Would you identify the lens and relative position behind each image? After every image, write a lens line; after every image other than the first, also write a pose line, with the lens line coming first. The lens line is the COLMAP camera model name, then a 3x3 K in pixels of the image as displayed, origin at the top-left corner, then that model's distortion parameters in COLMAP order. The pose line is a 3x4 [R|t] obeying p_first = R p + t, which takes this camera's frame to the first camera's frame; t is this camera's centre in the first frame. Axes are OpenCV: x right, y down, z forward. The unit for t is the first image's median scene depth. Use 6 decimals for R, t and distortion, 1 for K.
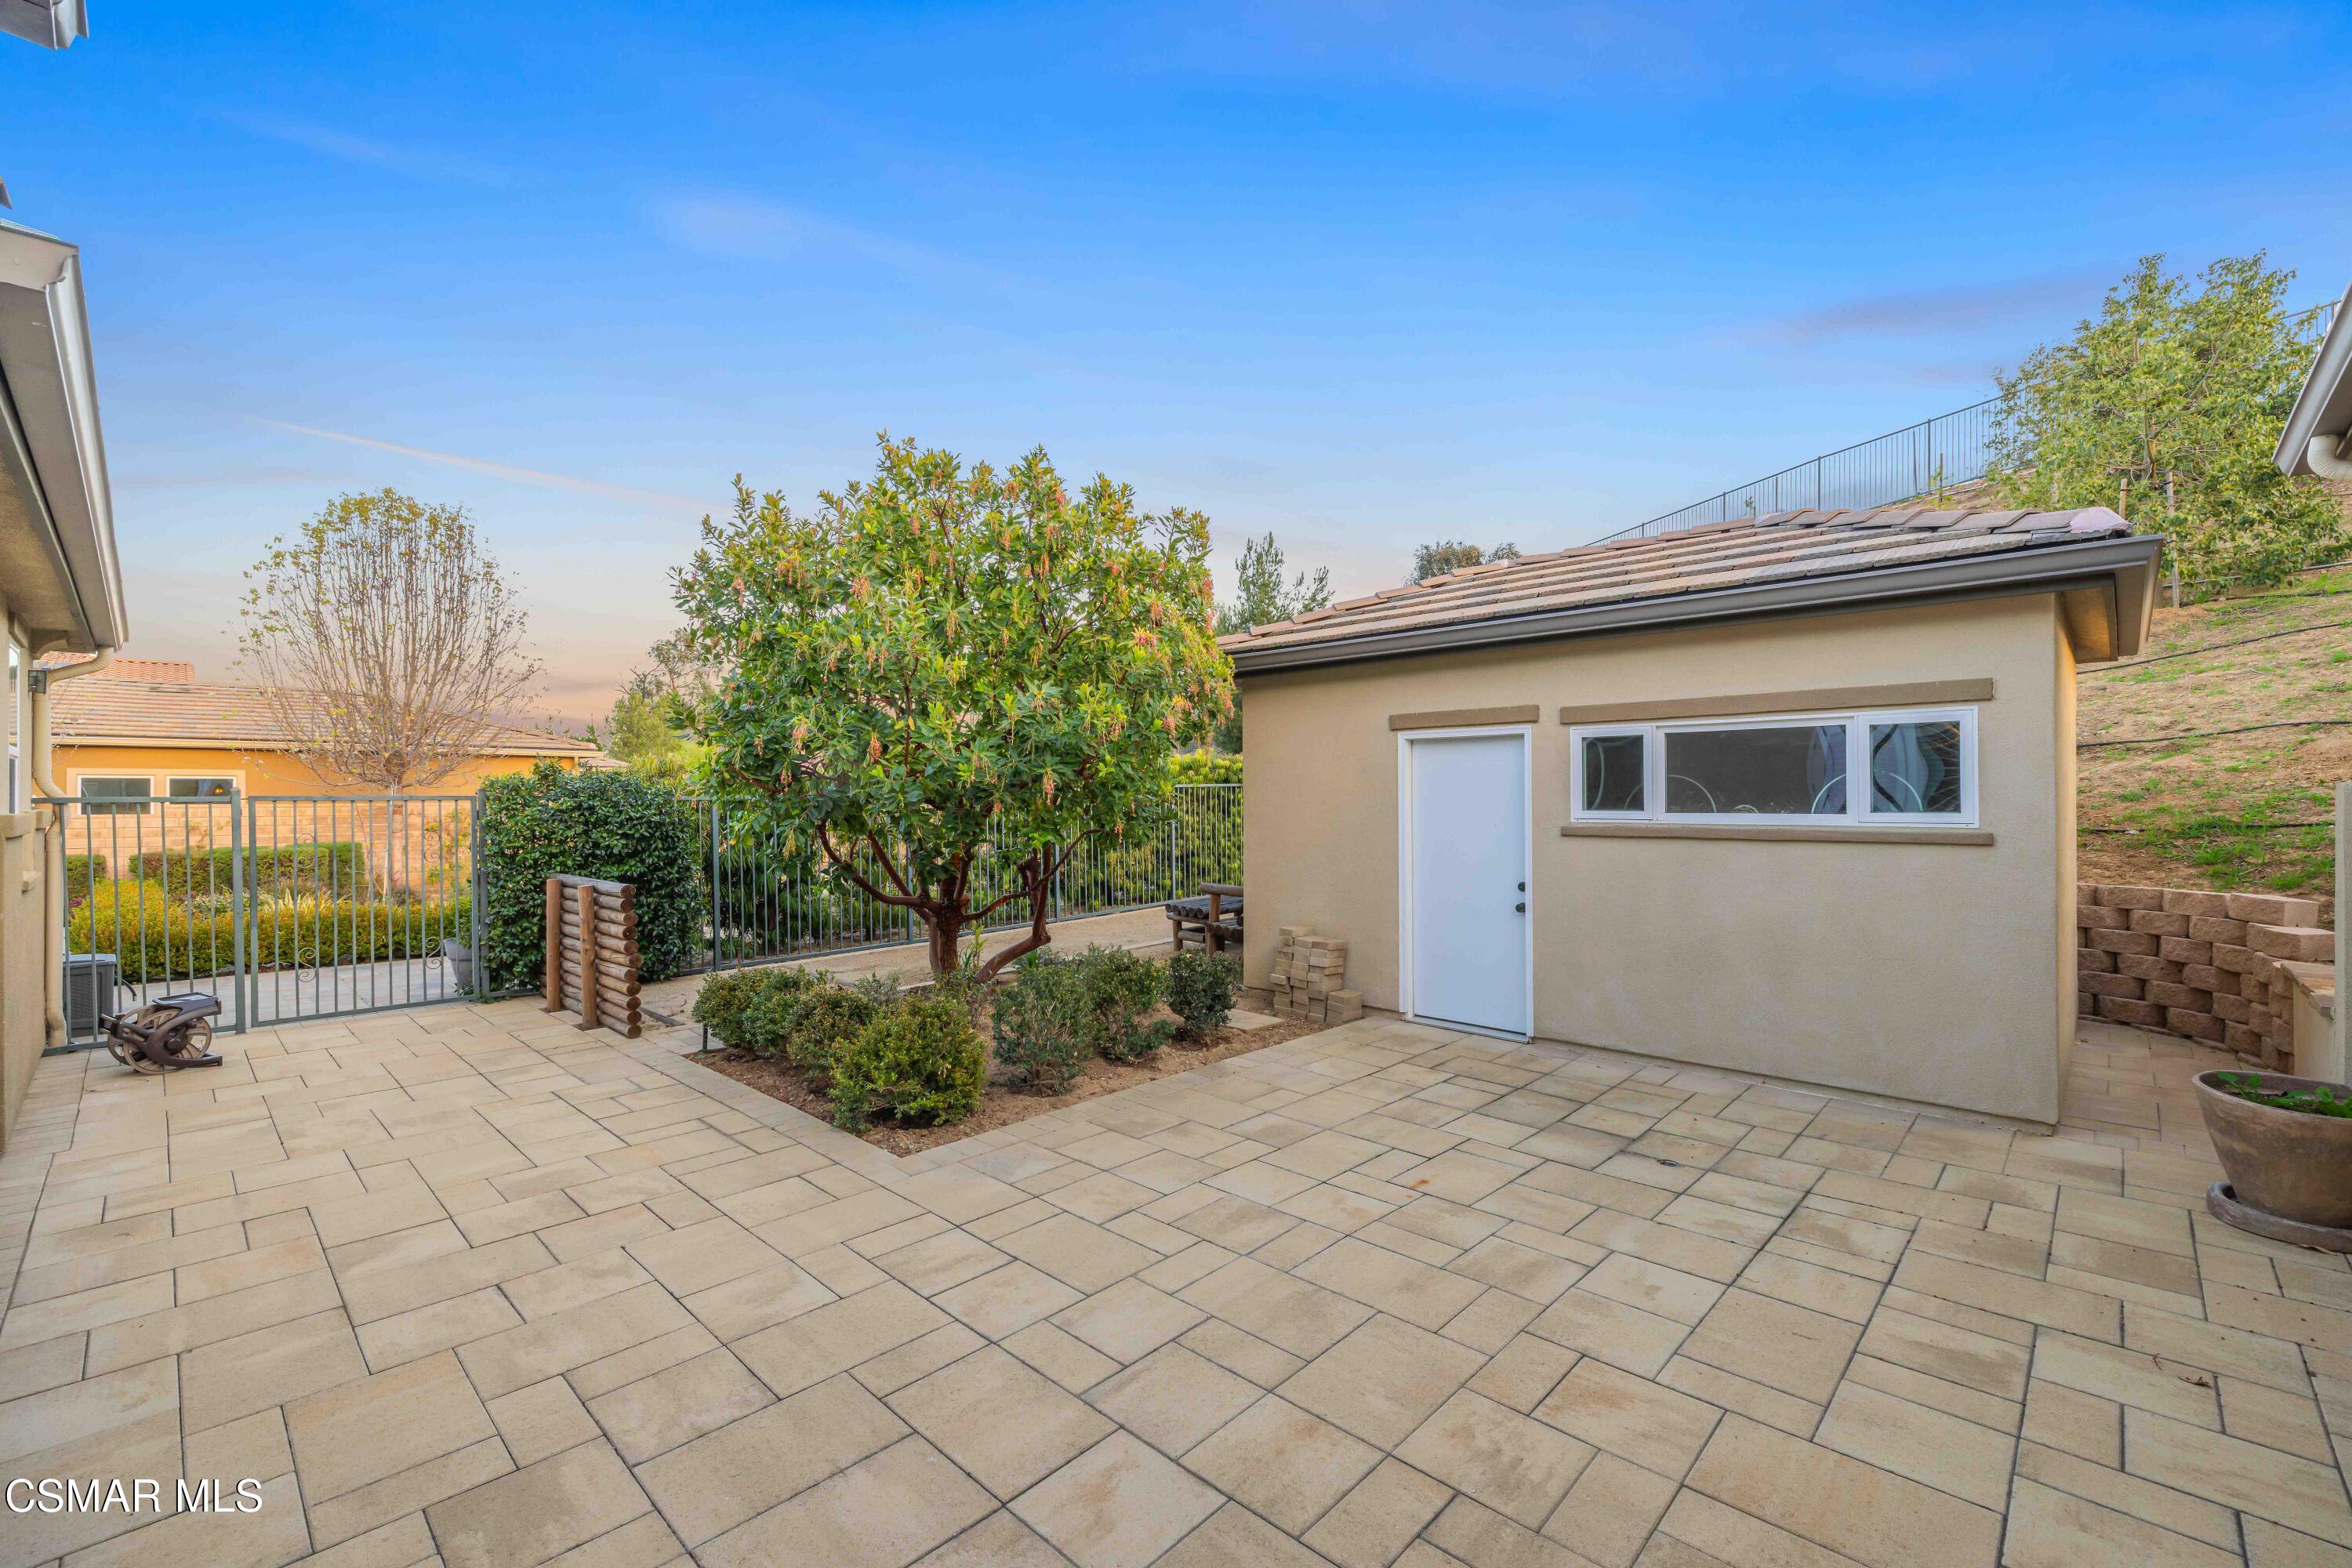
lens RADIAL K [[988.8, 0, 1177.7], [0, 988.8, 782.9], [0, 0, 1]] dist [0.000703, 0.000157]
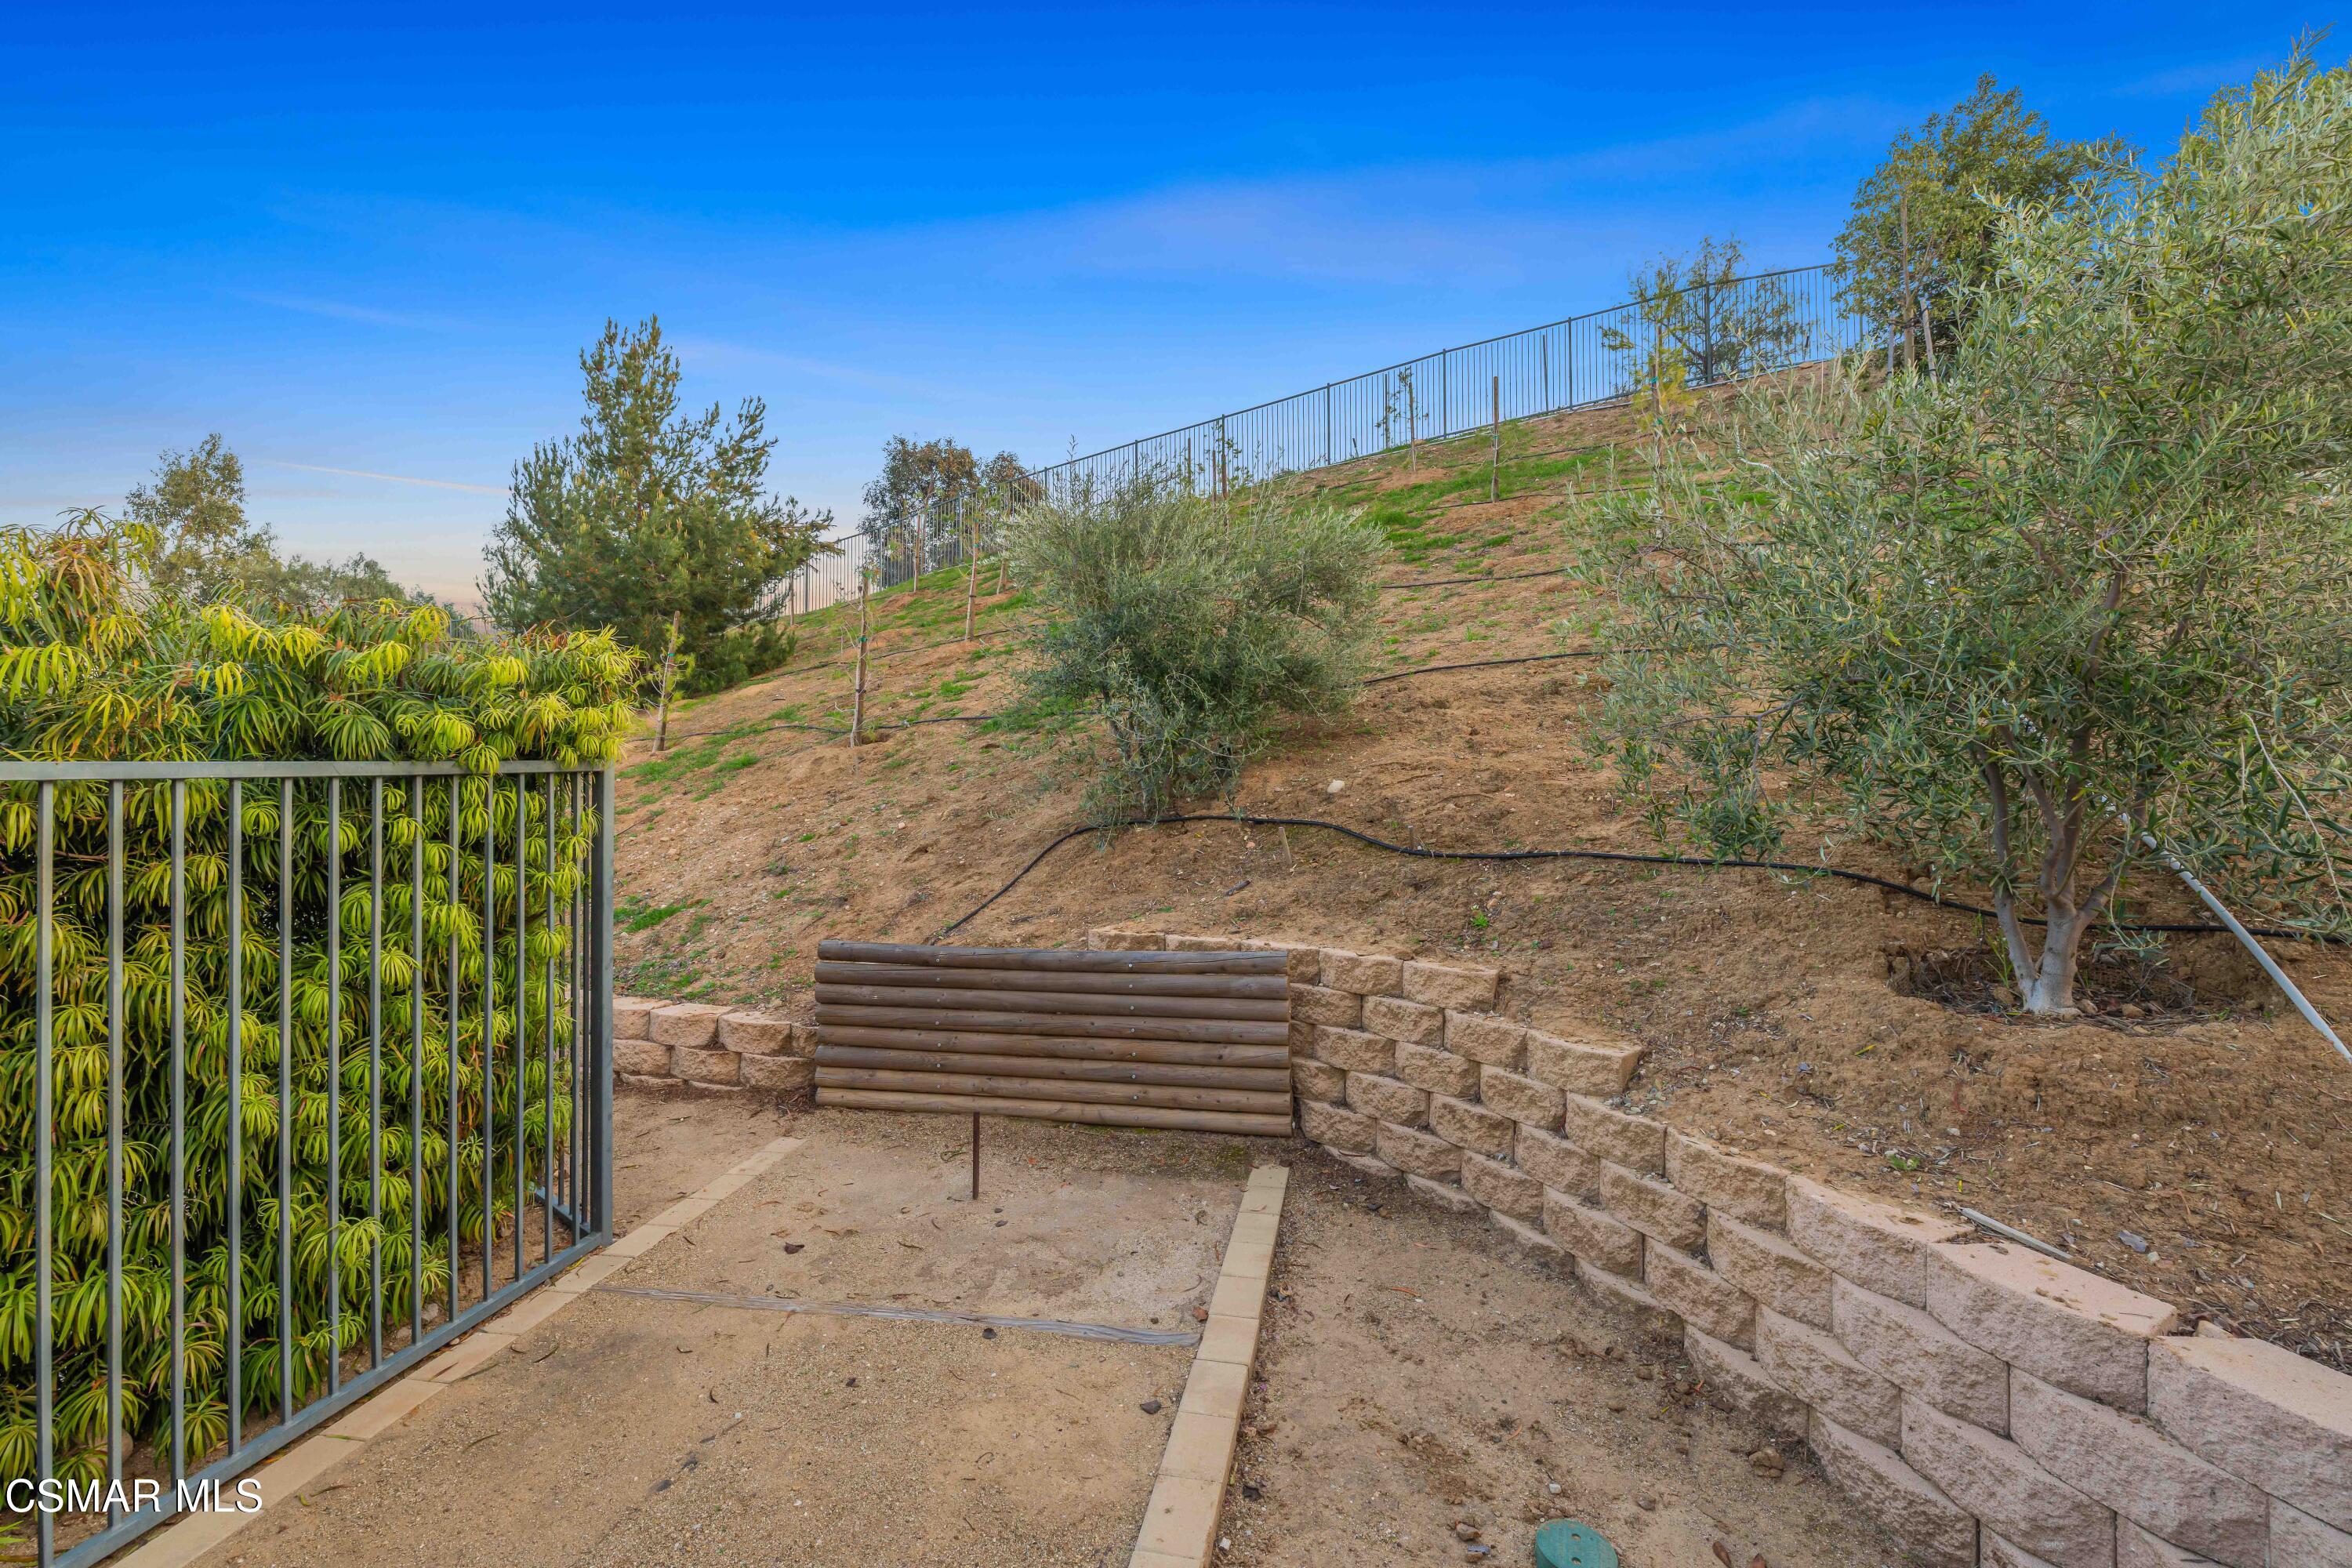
lens RADIAL K [[1002.5, 0, 1169.9], [0, 1002.5, 754.4], [0, 0, 1]] dist [-0.000250, 0.000111]
pose [[0.843871, 0.013290, 0.536382, 0.115978], [-0.002518, 0.999780, -0.020809, 0.003683], [-0.536540, 0.016209, 0.843719, 1.101369]]
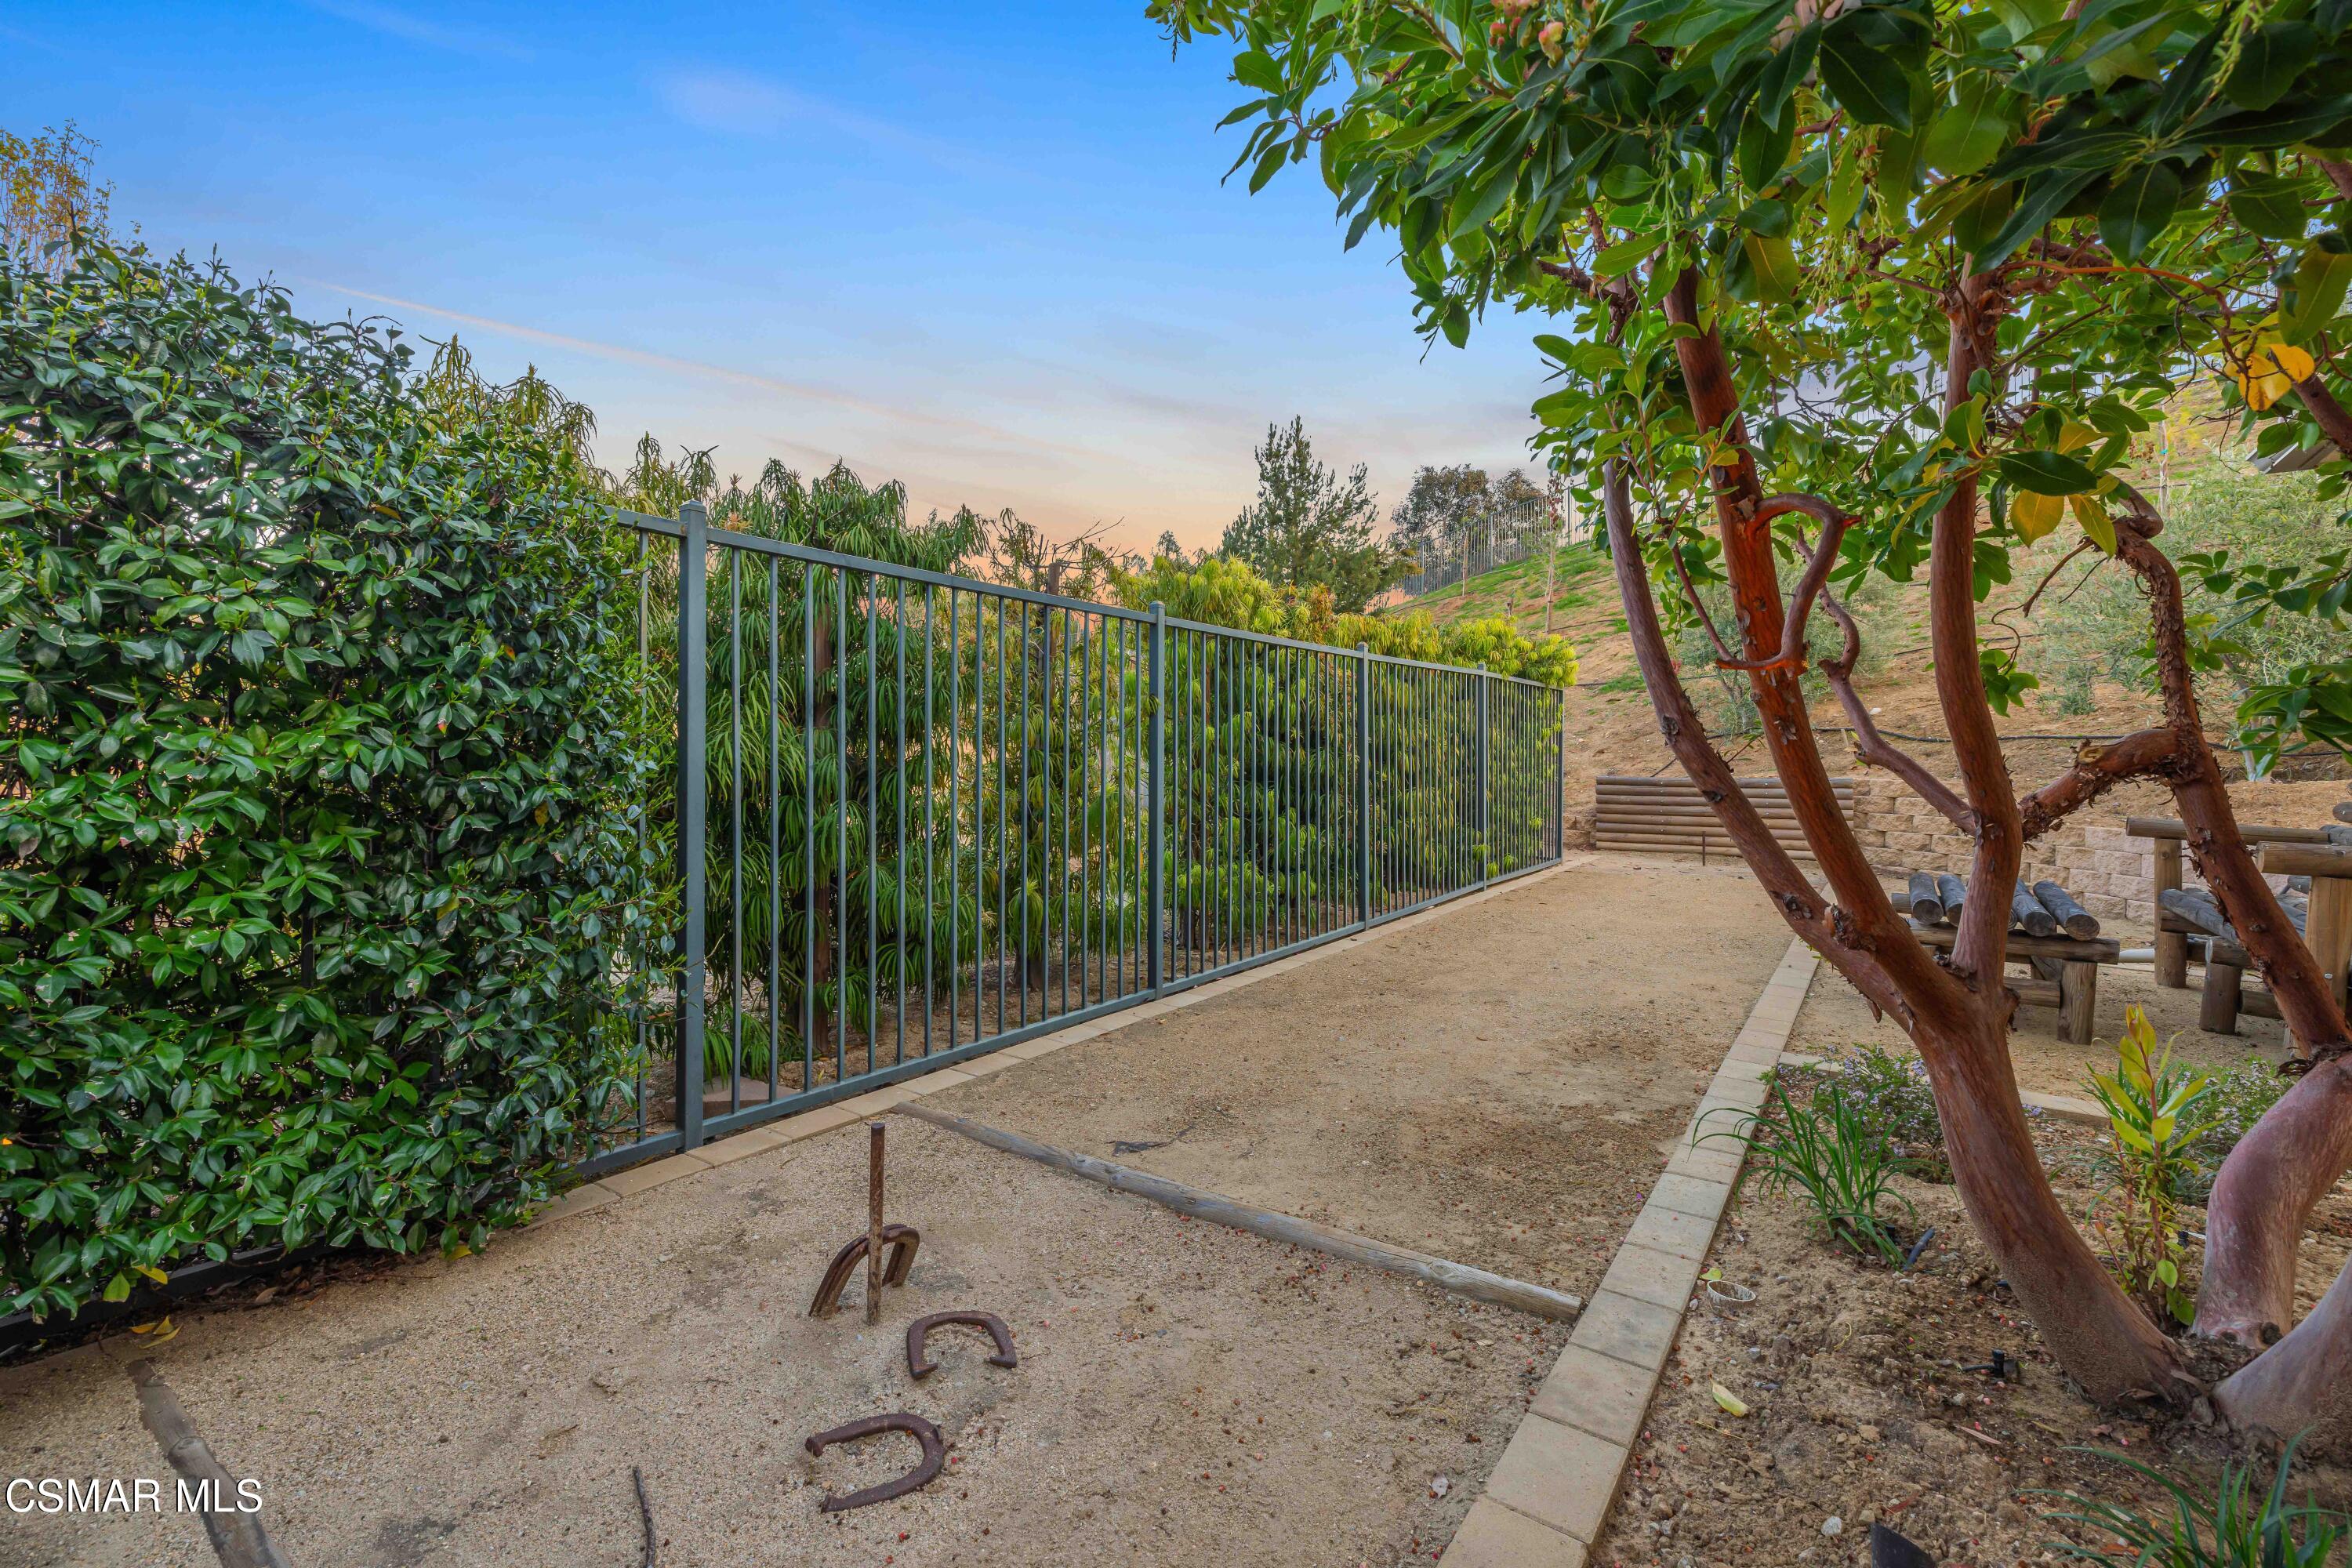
lens RADIAL K [[1002.5, 0, 1169.9], [0, 1002.5, 754.4], [0, 0, 1]] dist [-0.000250, 0.000111]
pose [[0.989266, 0.020608, 0.144668, -0.342433], [-0.020027, 0.999784, -0.005470, 0.071337], [-0.144750, 0.002514, 0.989465, 0.639274]]
